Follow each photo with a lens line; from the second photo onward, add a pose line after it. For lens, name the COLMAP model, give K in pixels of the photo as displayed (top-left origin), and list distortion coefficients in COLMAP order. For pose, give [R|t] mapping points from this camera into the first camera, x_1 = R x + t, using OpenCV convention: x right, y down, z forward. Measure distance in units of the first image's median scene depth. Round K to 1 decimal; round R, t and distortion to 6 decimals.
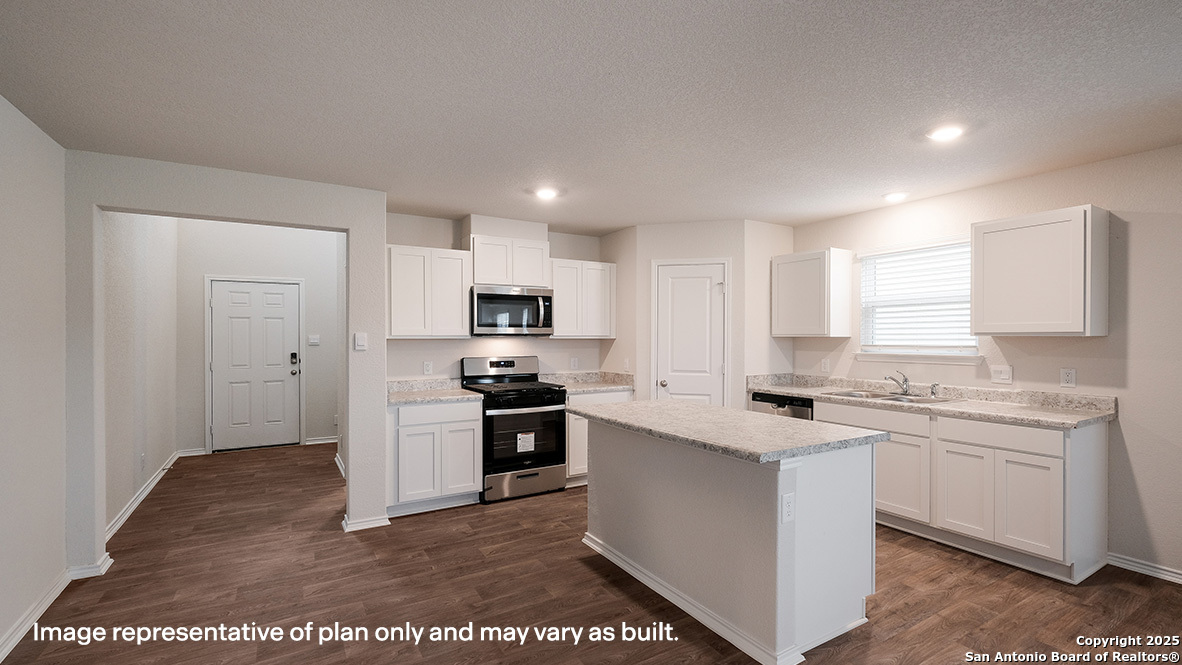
lens RADIAL K [[527.8, 0, 590.7], [0, 527.8, 344.8], [0, 0, 1]] dist [0.010804, 0.001120]
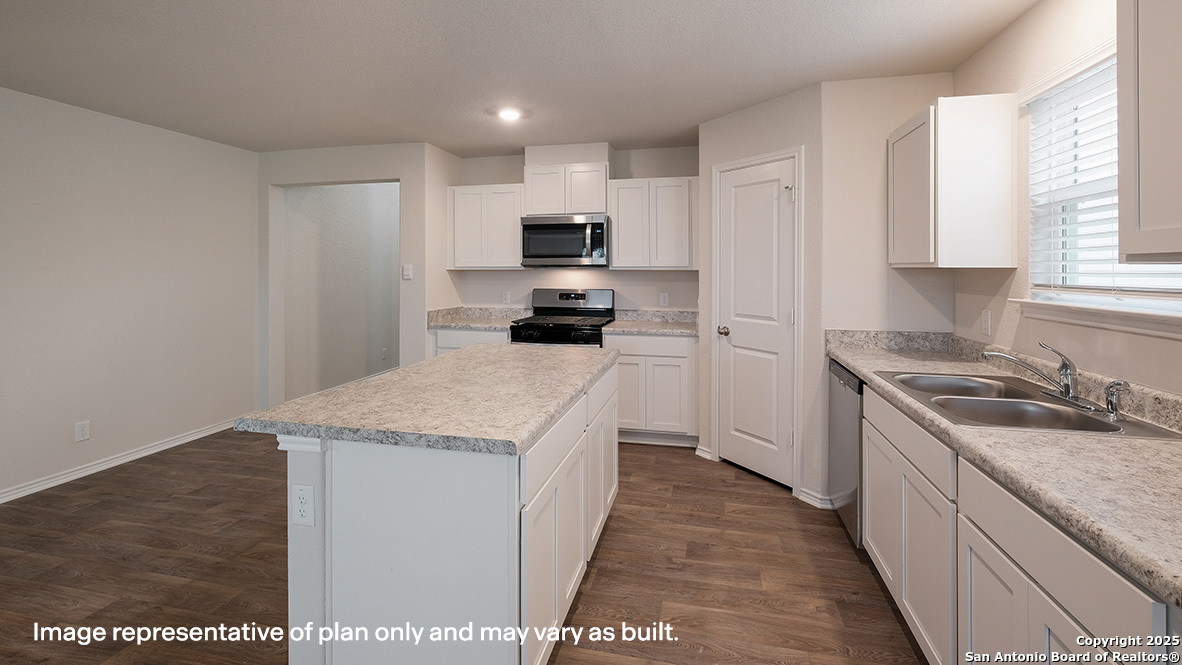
lens RADIAL K [[527.8, 0, 566.7], [0, 527.8, 258.2], [0, 0, 1]] dist [0.010804, 0.001120]
pose [[0.692865, -0.015658, -0.720897, 0.561510], [-0.010506, 0.999439, -0.031805, -0.002635], [0.720990, 0.029610, 0.692312, 0.356367]]
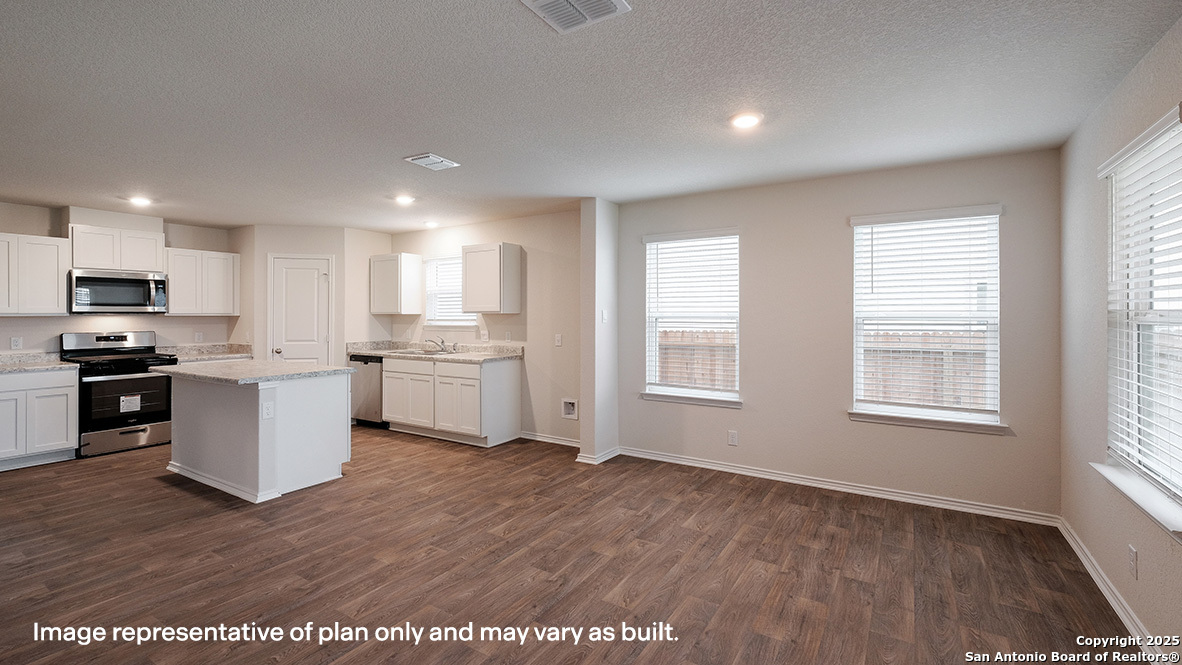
lens RADIAL K [[527.8, 0, 592.7], [0, 527.8, 315.5], [0, 0, 1]] dist [0.010804, 0.001120]
pose [[0.899015, -0.002799, 0.437910, 0.281623], [0.009184, 0.999880, -0.012464, 0.011719], [-0.437822, 0.015227, 0.898933, -0.521233]]
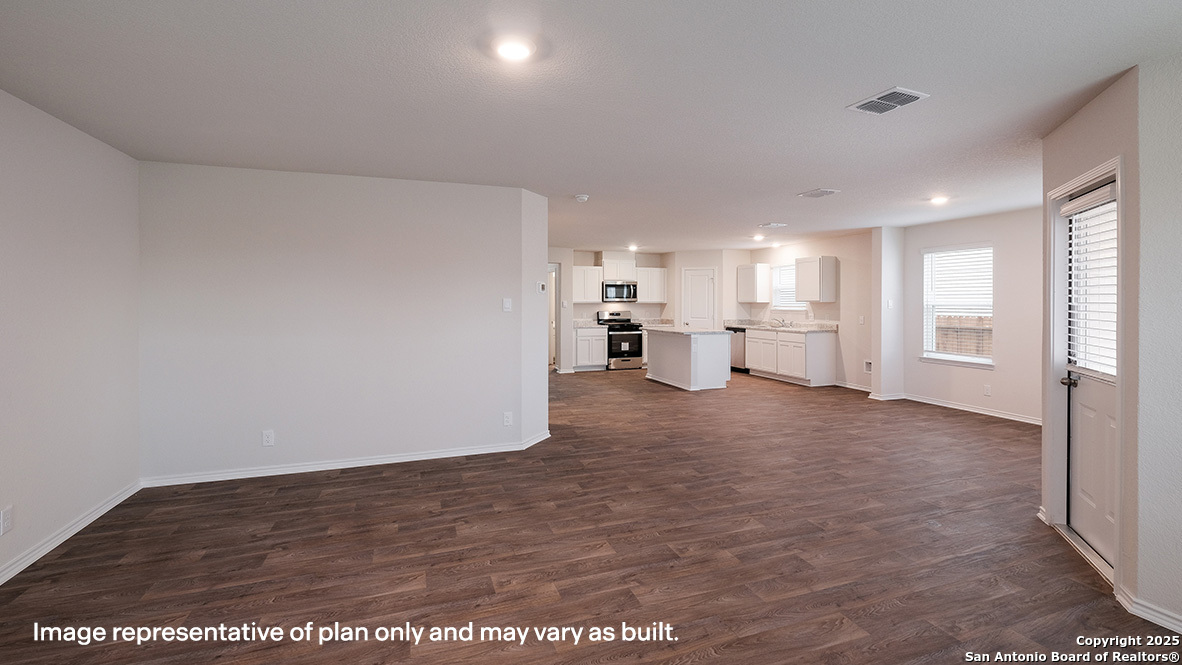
lens RADIAL K [[522.8, 0, 589.9], [0, 522.8, 299.6], [0, 0, 1]] dist [0.012702, -0.000371]
pose [[0.978902, -0.002239, -0.204317, 0.202041], [-0.001989, 0.999788, -0.020489, 0.020632], [0.204319, 0.020463, 0.978690, -1.332797]]
